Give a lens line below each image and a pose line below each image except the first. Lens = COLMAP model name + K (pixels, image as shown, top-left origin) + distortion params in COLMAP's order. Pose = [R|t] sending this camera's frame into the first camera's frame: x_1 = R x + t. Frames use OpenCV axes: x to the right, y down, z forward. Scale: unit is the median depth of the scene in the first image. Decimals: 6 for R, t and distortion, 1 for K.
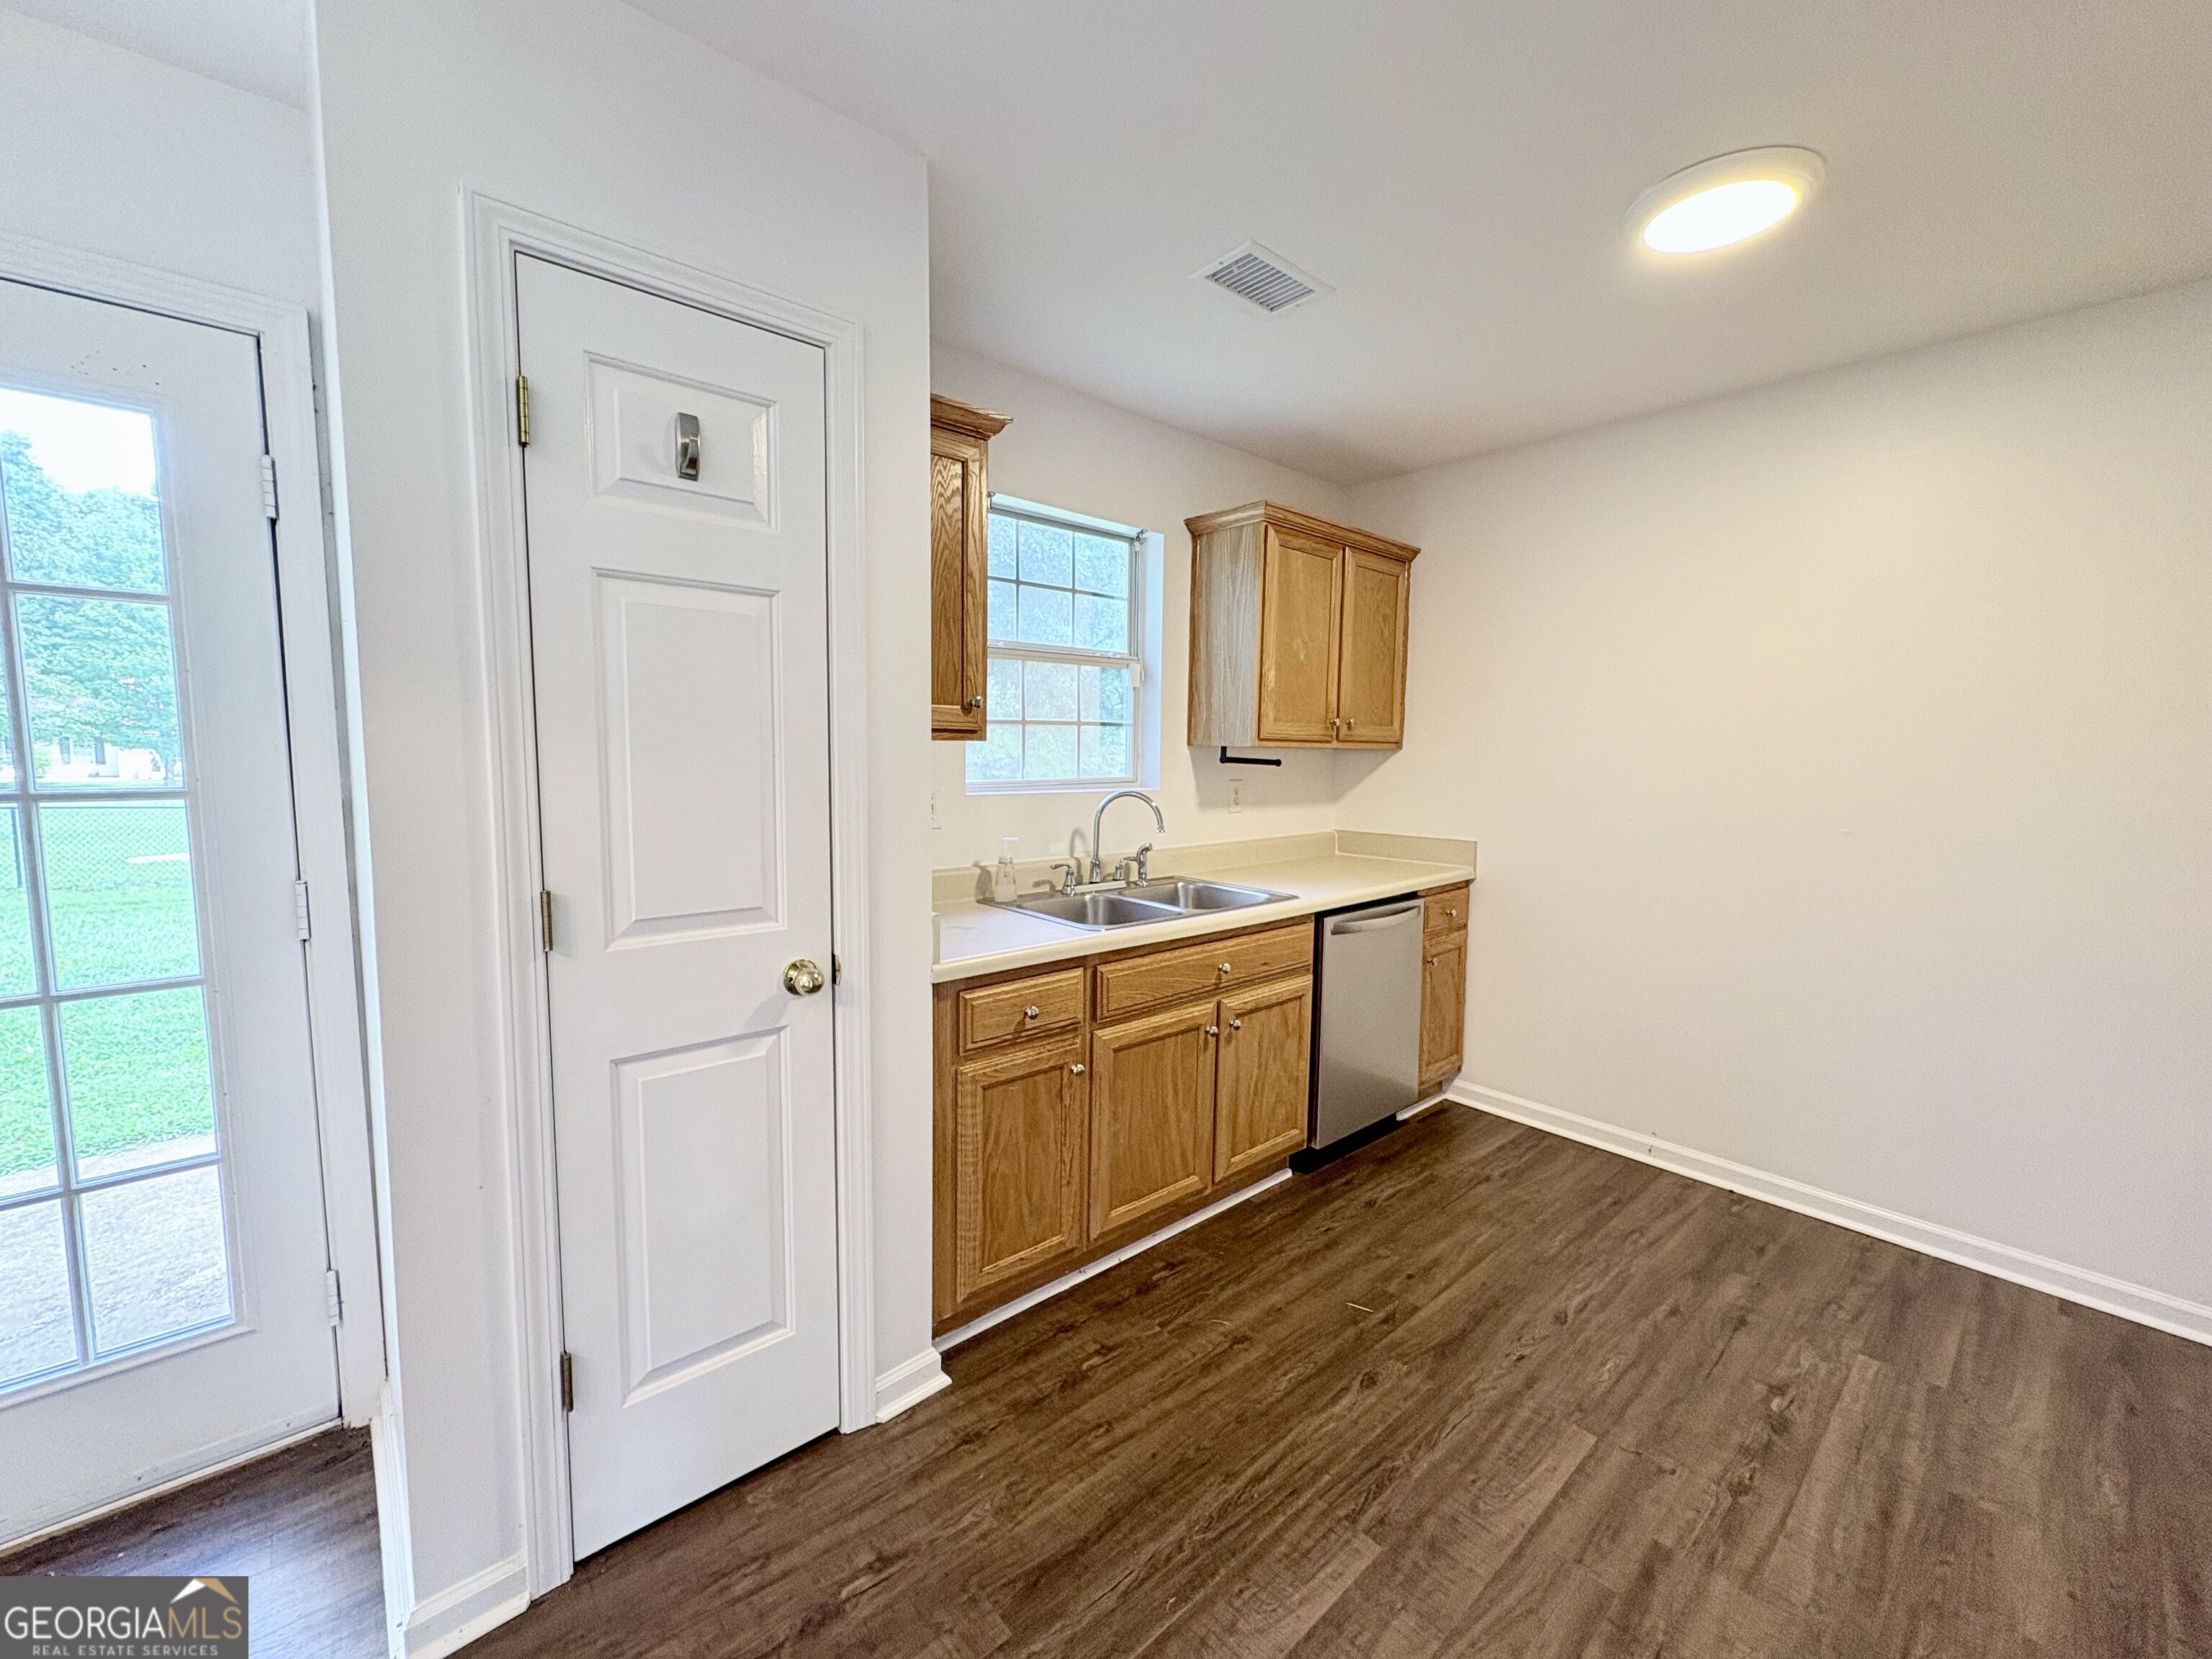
lens RADIAL K [[880.0, 0, 1111.2], [0, 880.0, 824.0], [0, 0, 1]] dist [0.000979, -0.000420]
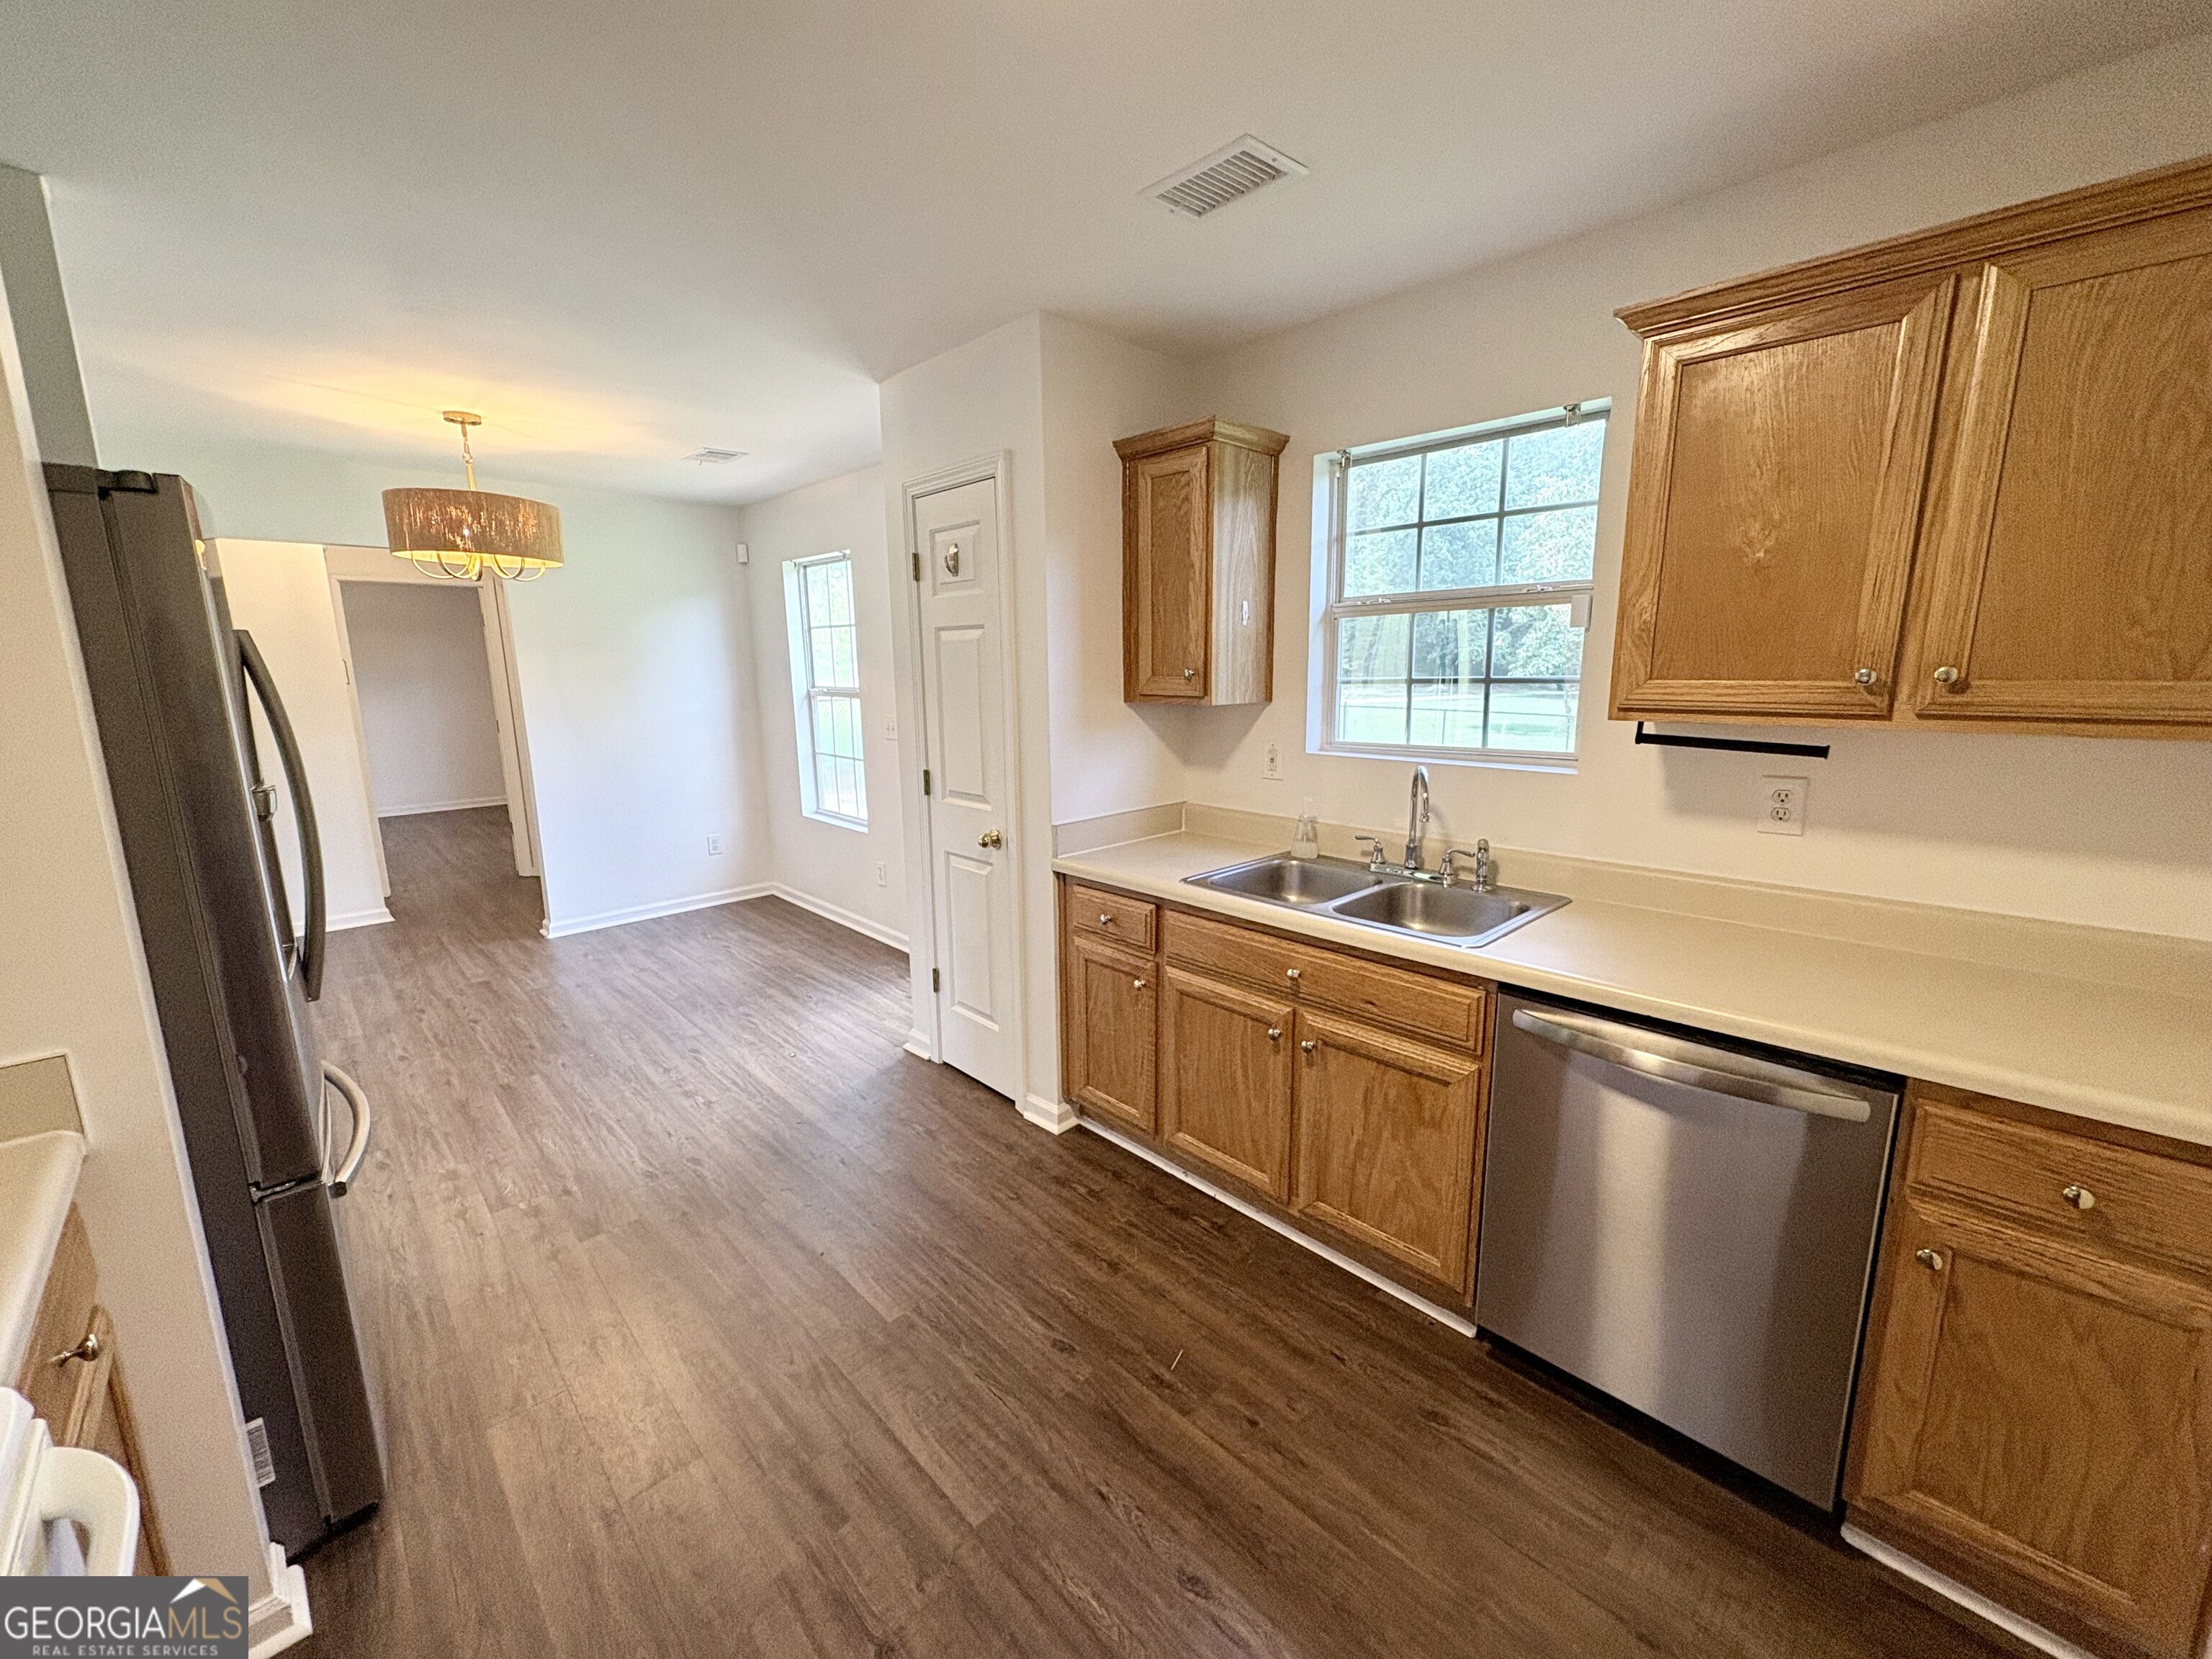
lens RADIAL K [[884.5, 0, 1106.0], [0, 884.5, 829.5], [0, 0, 1]] dist [0.000643, 0.000059]
pose [[0.039195, 0.171347, -0.984431, 1.136770], [-0.074713, 0.982933, 0.168112, -0.131691], [0.996435, 0.066960, 0.051328, 0.898526]]
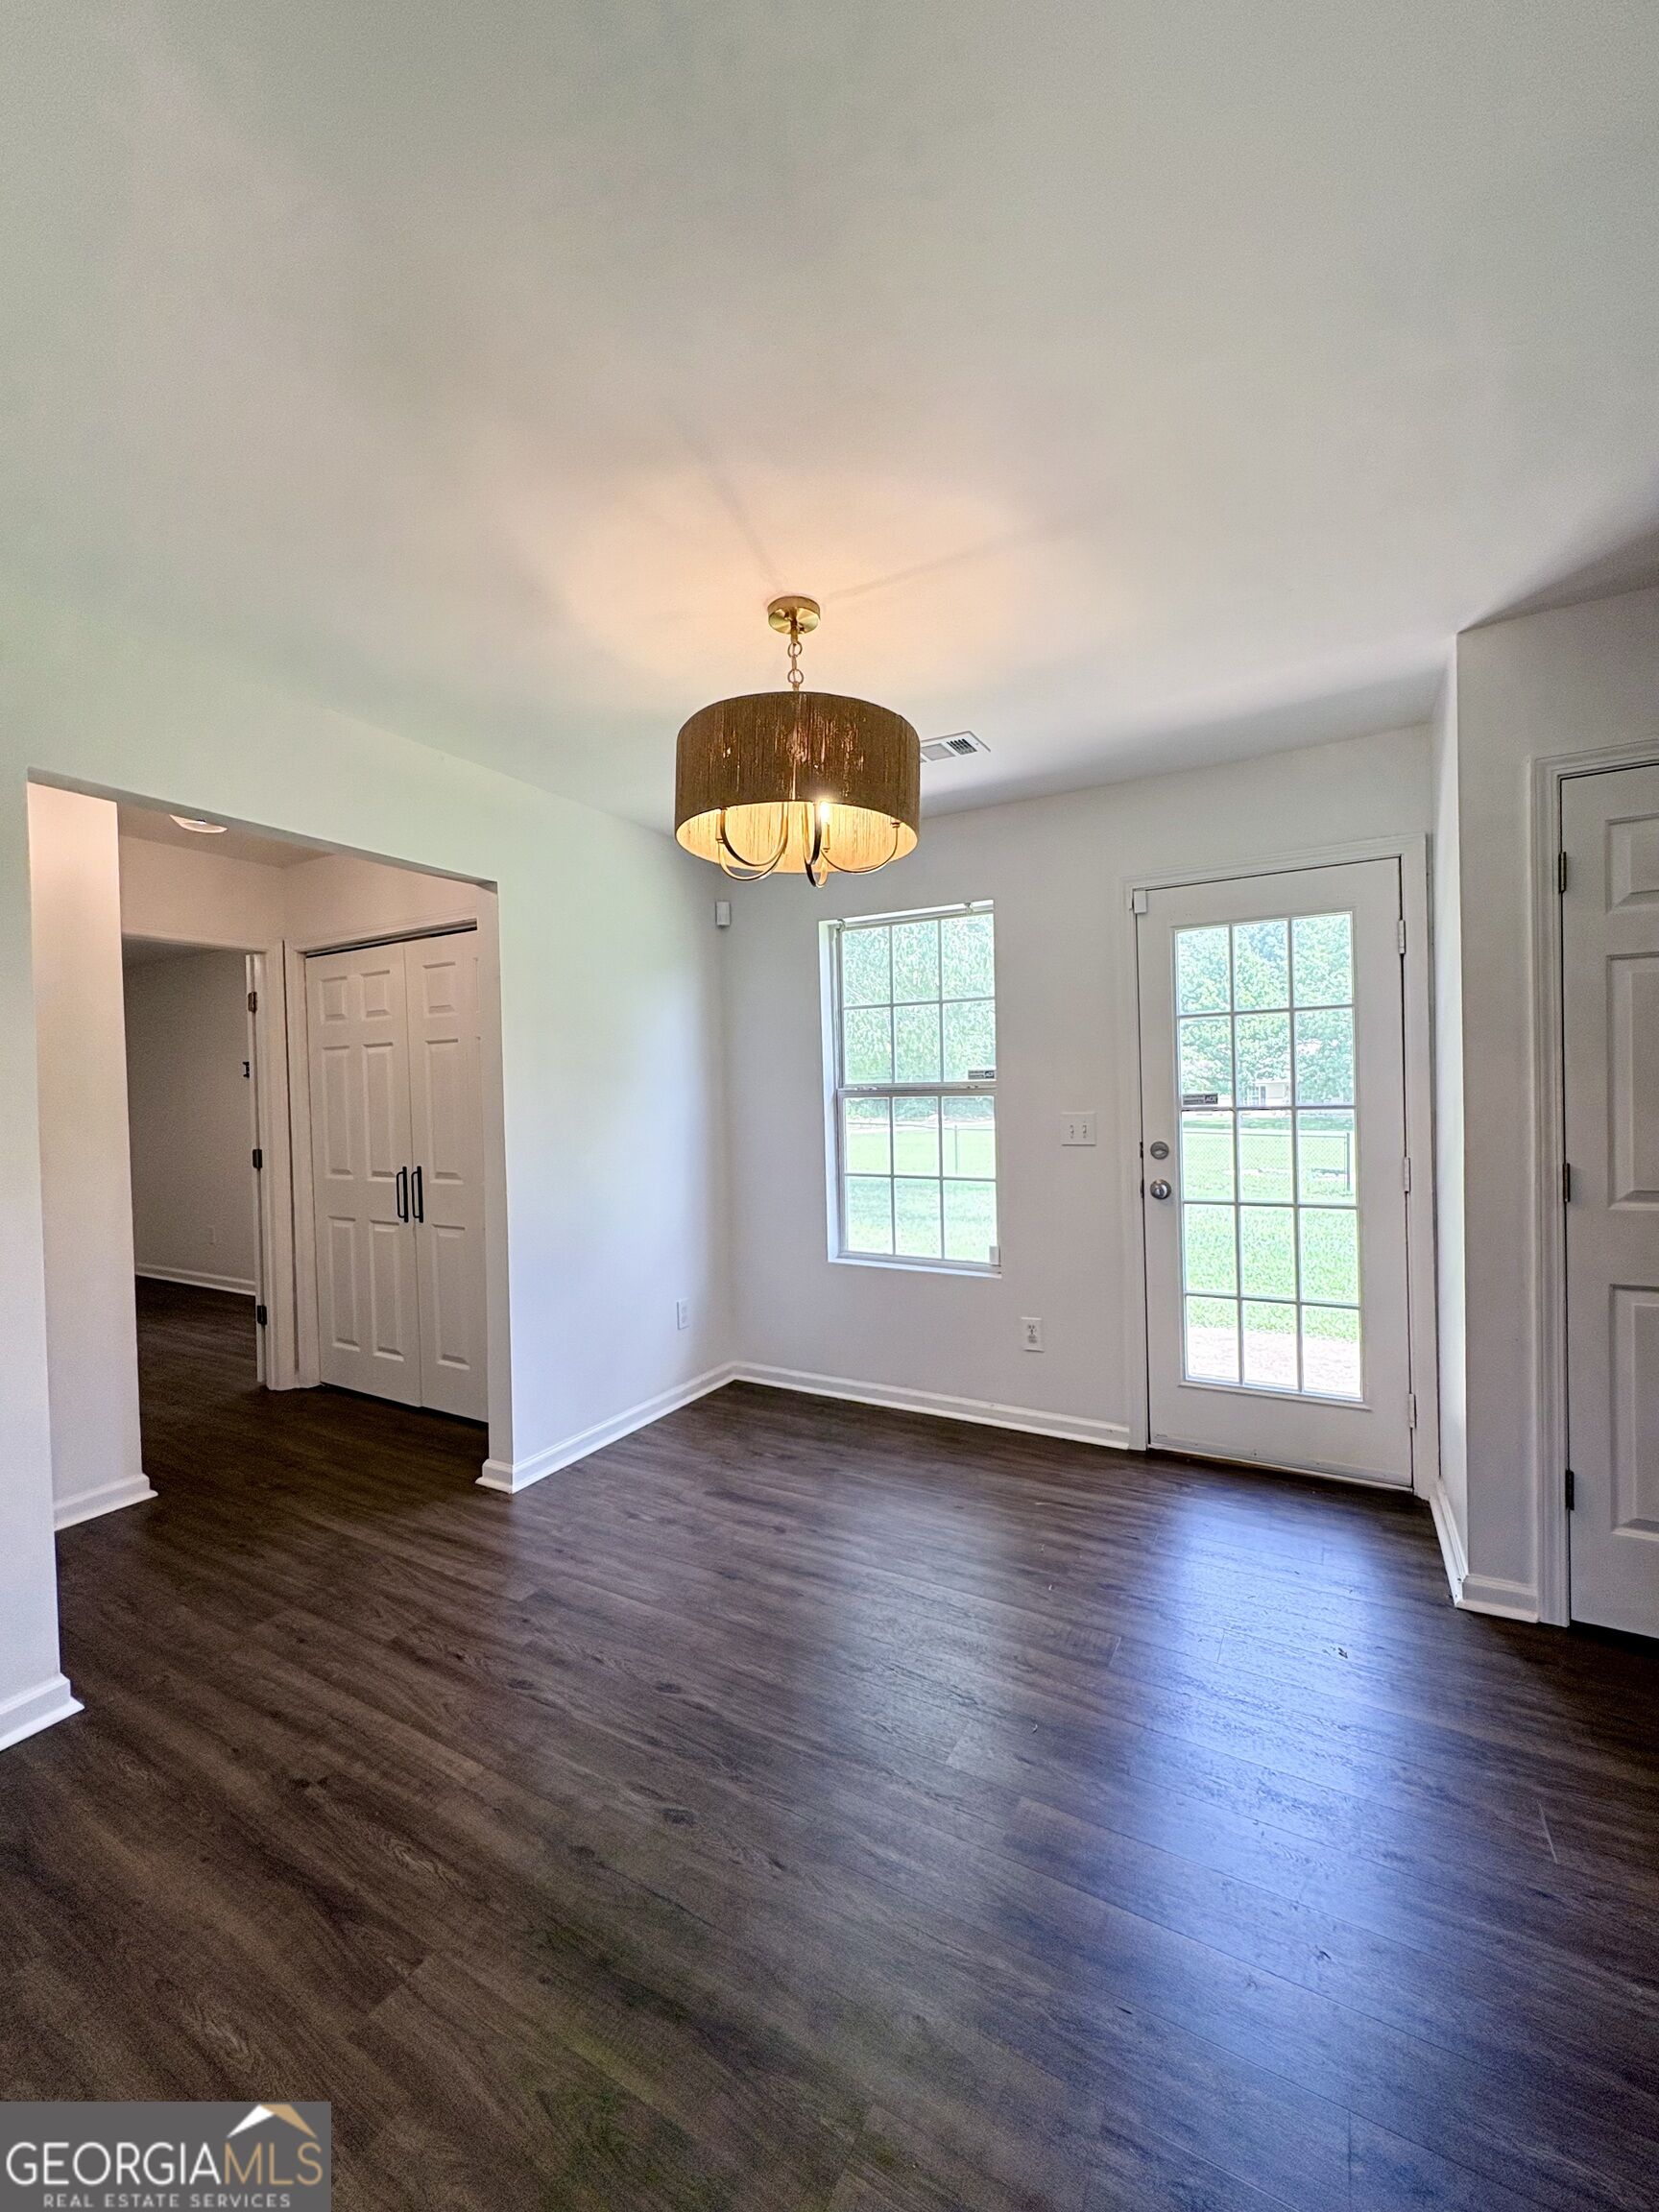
lens RADIAL K [[884.5, 0, 838.6], [0, 884.5, 1108.5], [0, 0, 1]] dist [0.000643, 0.000059]
pose [[0.324592, -0.004682, -0.945843, 0.291236], [-0.054996, 0.998203, -0.023815, 0.056249], [0.944254, 0.059747, 0.323751, -0.502505]]
